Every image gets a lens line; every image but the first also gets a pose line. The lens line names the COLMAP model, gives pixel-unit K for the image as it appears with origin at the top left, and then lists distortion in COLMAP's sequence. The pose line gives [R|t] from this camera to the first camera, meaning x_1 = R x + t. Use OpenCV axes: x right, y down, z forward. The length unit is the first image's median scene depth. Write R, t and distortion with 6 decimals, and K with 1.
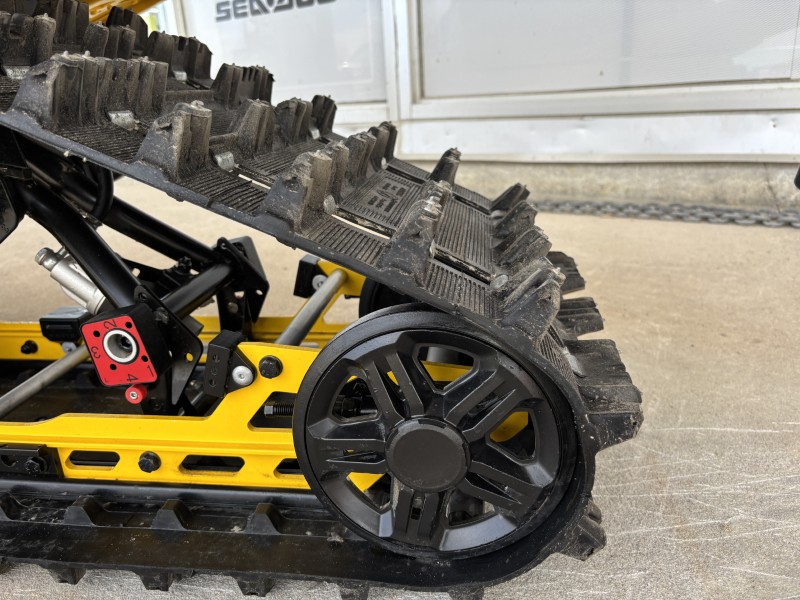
lens RADIAL K [[626.9, 0, 400.0], [0, 626.9, 300.0], [0, 0, 1]] dist [-0.005771, -0.083020]
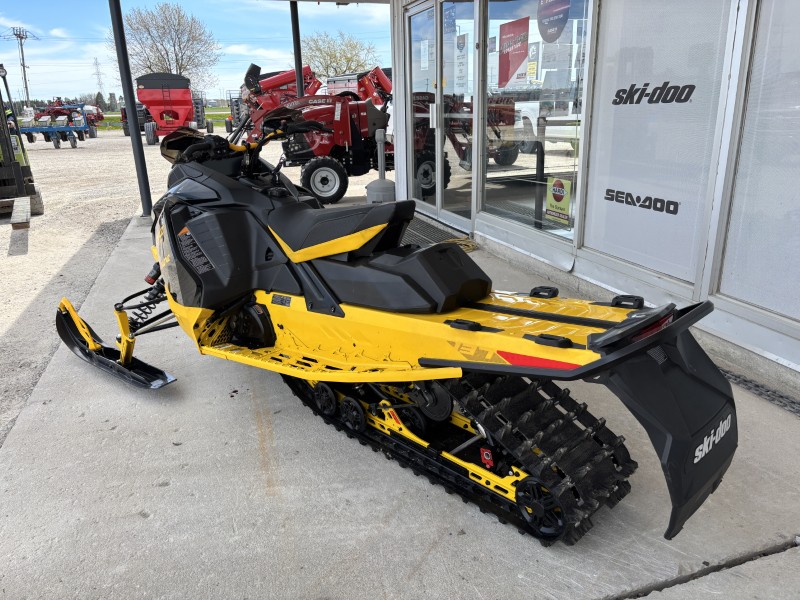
lens RADIAL K [[595.8, 0, 400.0], [0, 595.8, 300.0], [0, 0, 1]] dist [0.053011, -0.061095]
pose [[0.786323, 0.221476, -0.576754, 1.162724], [-0.211552, 0.973624, 0.085455, -1.133672], [0.580467, 0.054818, 0.812436, -2.632607]]
